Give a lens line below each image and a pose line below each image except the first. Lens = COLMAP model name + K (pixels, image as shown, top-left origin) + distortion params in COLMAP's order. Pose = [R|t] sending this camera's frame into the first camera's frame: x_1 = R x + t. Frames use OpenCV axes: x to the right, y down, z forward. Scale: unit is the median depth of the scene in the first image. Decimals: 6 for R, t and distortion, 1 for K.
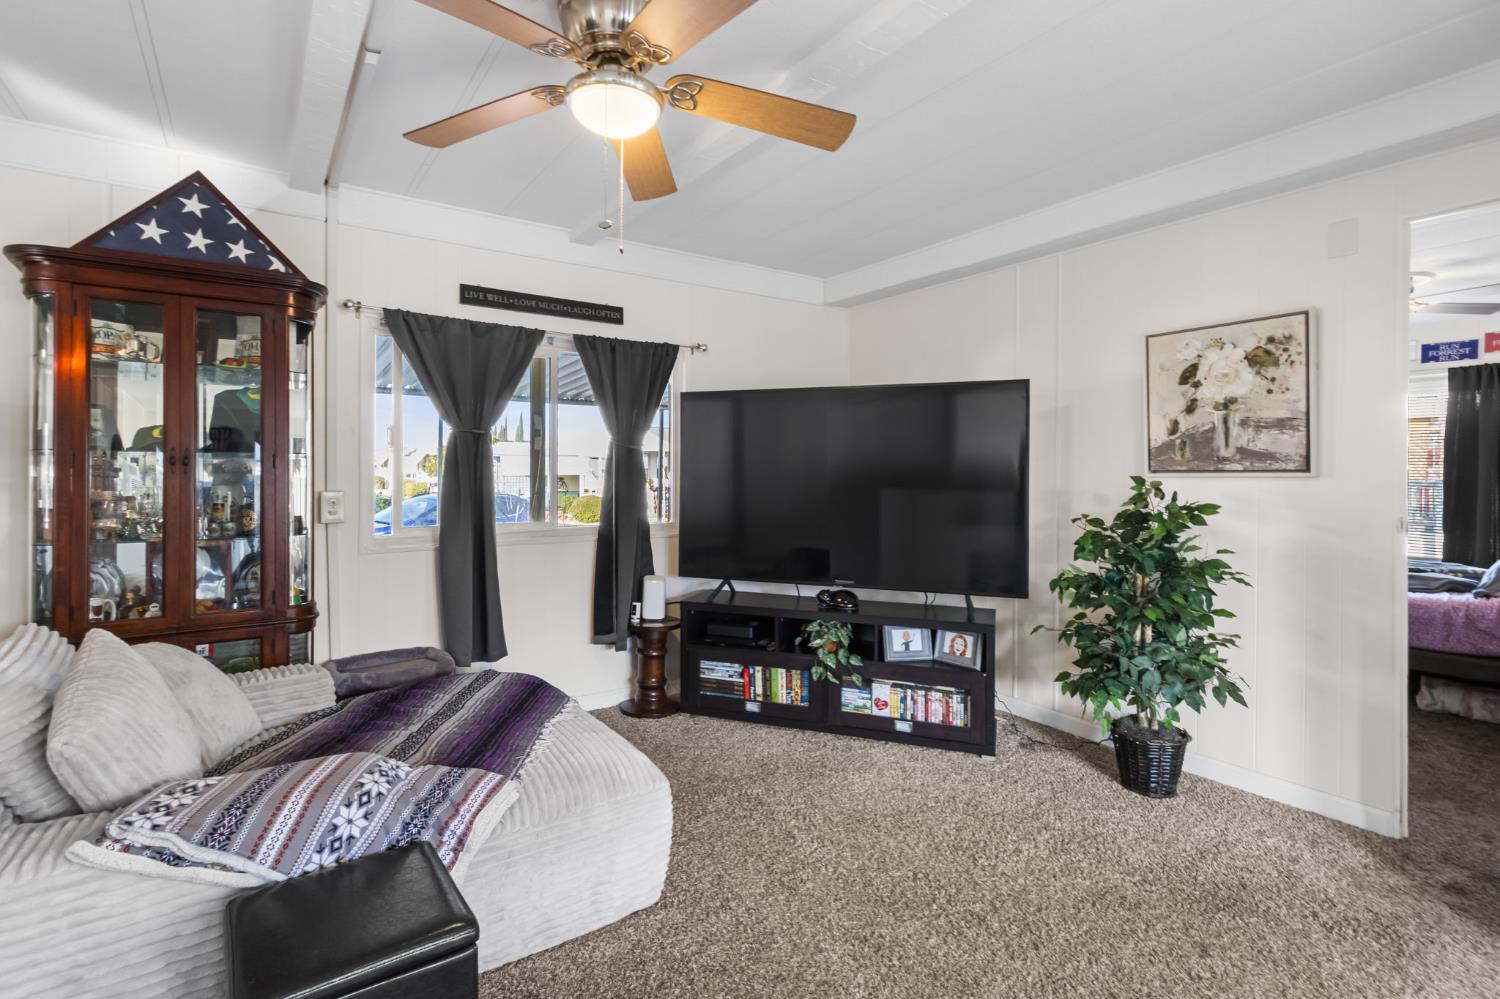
lens RADIAL K [[717.6, 0, 709.4], [0, 717.6, 474.5], [0, 0, 1]] dist [-0.000285, 0.000171]
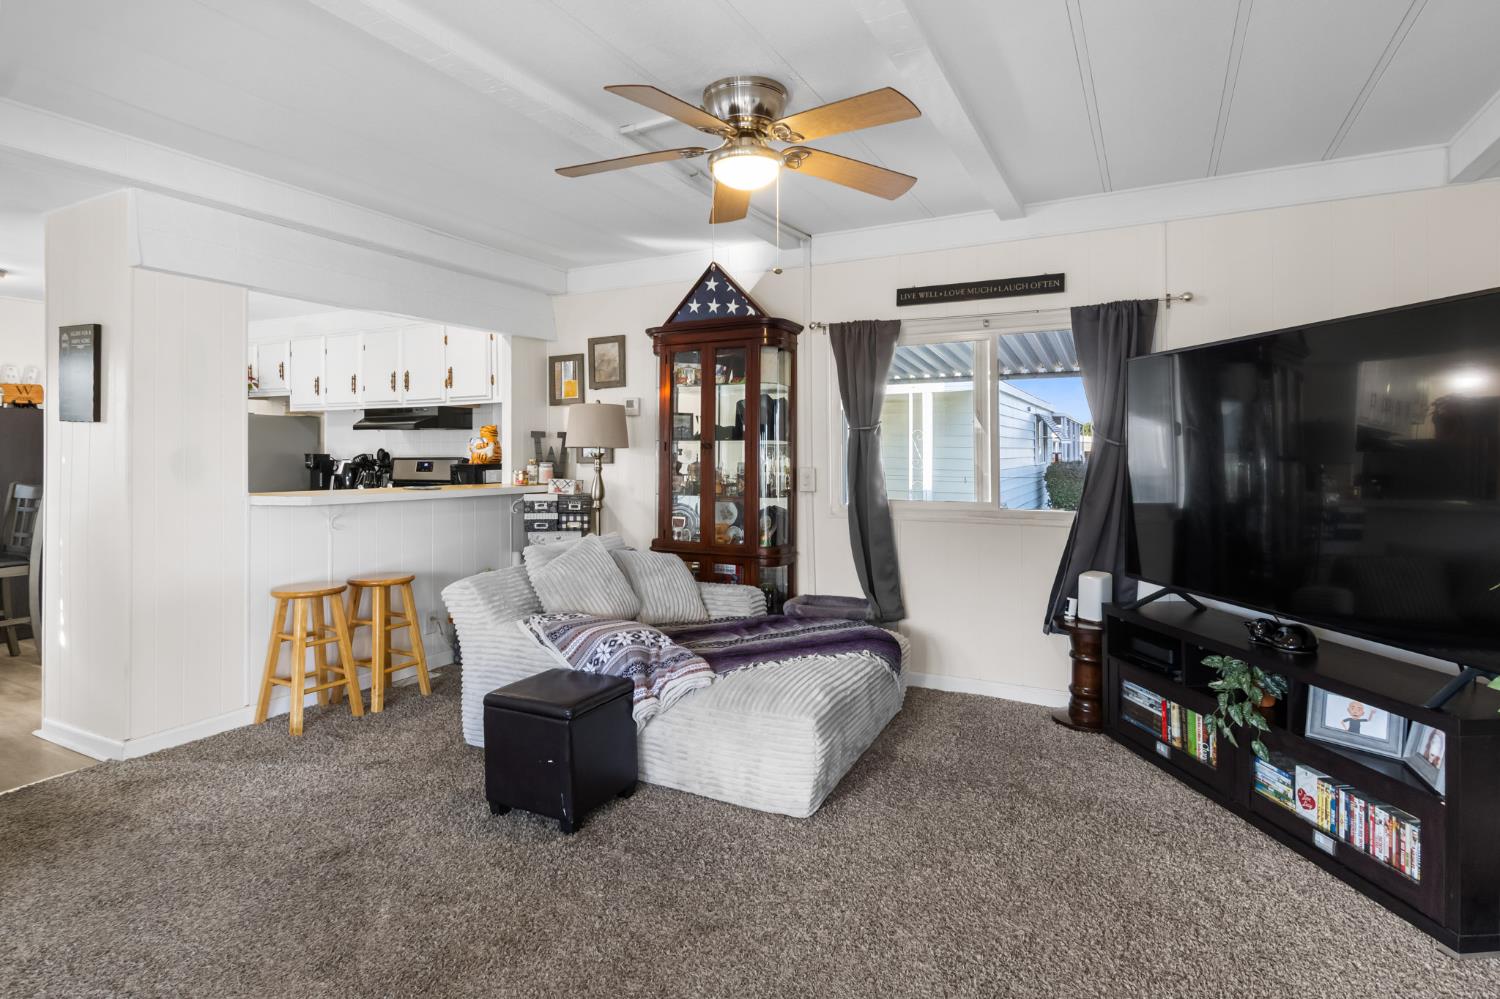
lens RADIAL K [[767.1, 0, 728.3], [0, 767.1, 455.1], [0, 0, 1]] dist [0.001092, 0.000057]
pose [[0.465900, 0.000311, -0.884837, 0.634060], [-0.004353, 0.999989, -0.001941, 0.003405], [0.884827, 0.004756, 0.465896, 0.195830]]
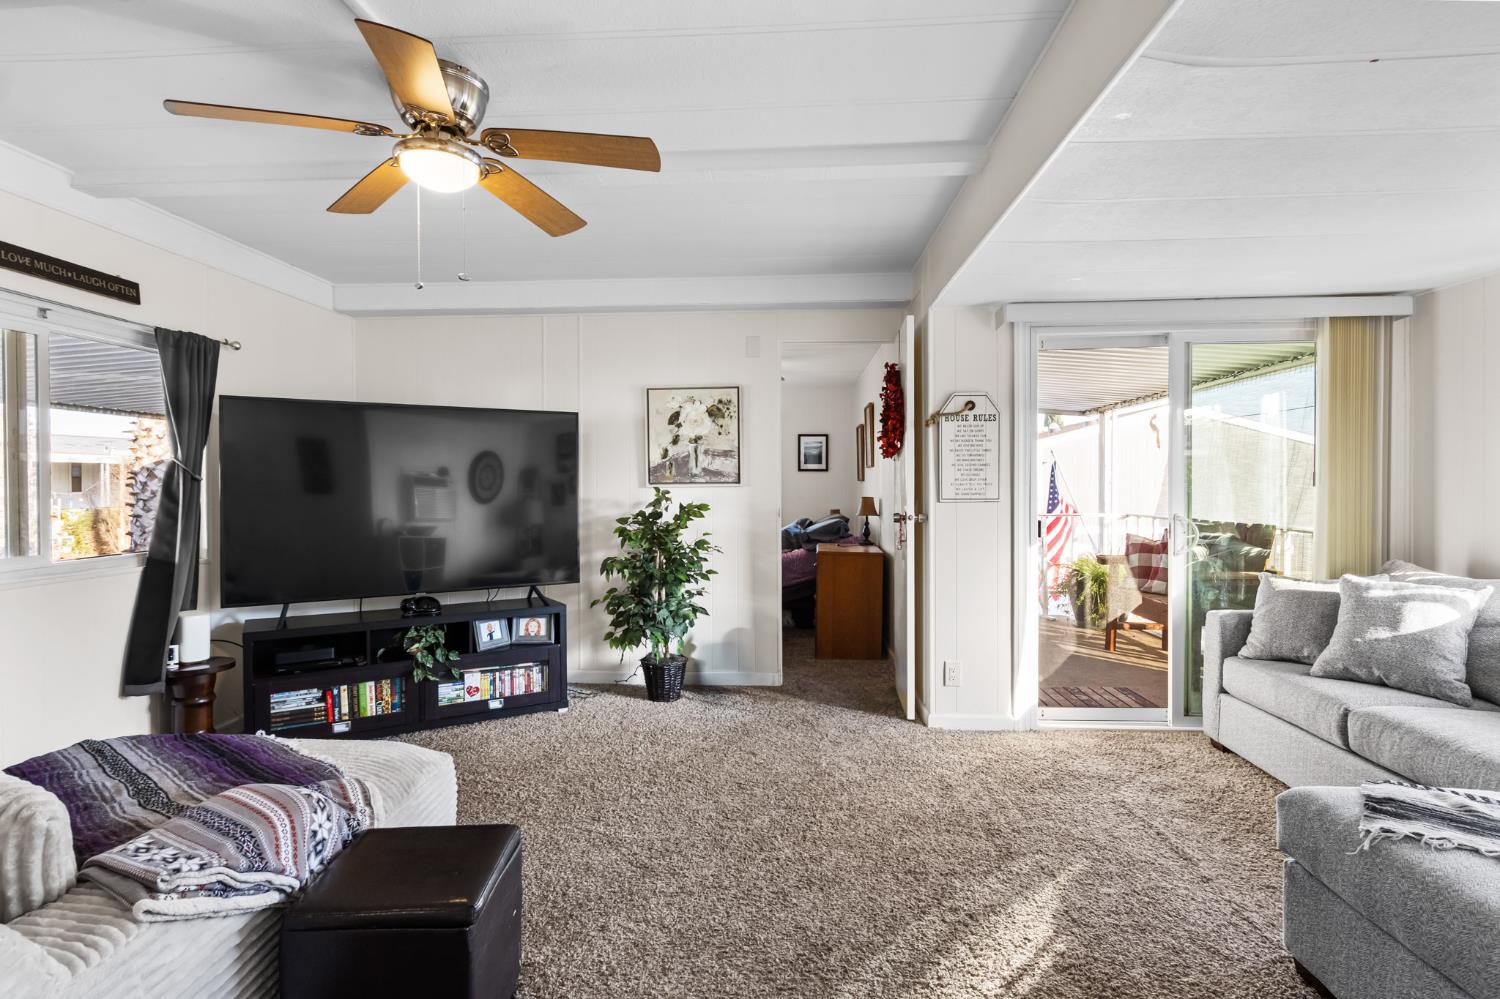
lens RADIAL K [[765.3, 0, 750.0], [0, 765.3, 499.5], [0, 0, 1]] dist [-0.000272, -0.000066]
pose [[0.601195, -0.022135, 0.798796, -0.464859], [0.009475, 0.999743, 0.020572, -0.001993], [-0.799046, -0.004800, 0.601251, -0.073592]]
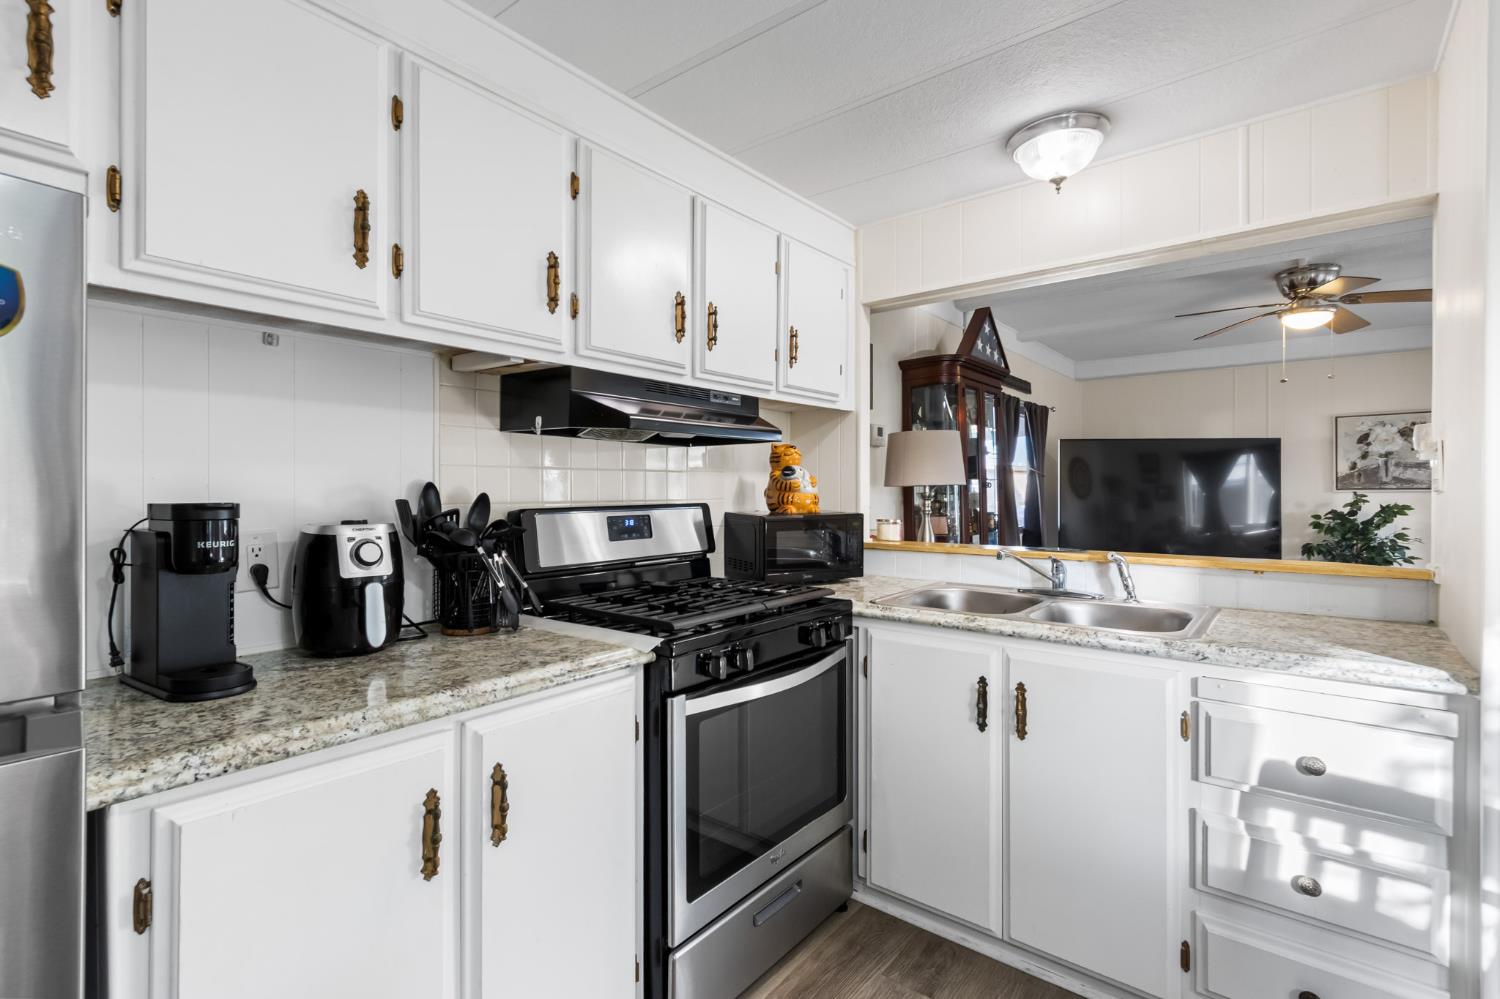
lens RADIAL K [[693.7, 0, 748.2], [0, 693.7, 491.6], [0, 0, 1]] dist [-0.001539, -0.000070]
pose [[0.957659, -0.004649, 0.287866, -1.317977], [0.005772, 0.999979, -0.003051, -0.001341], [-0.287846, 0.004583, 0.957666, -0.274552]]
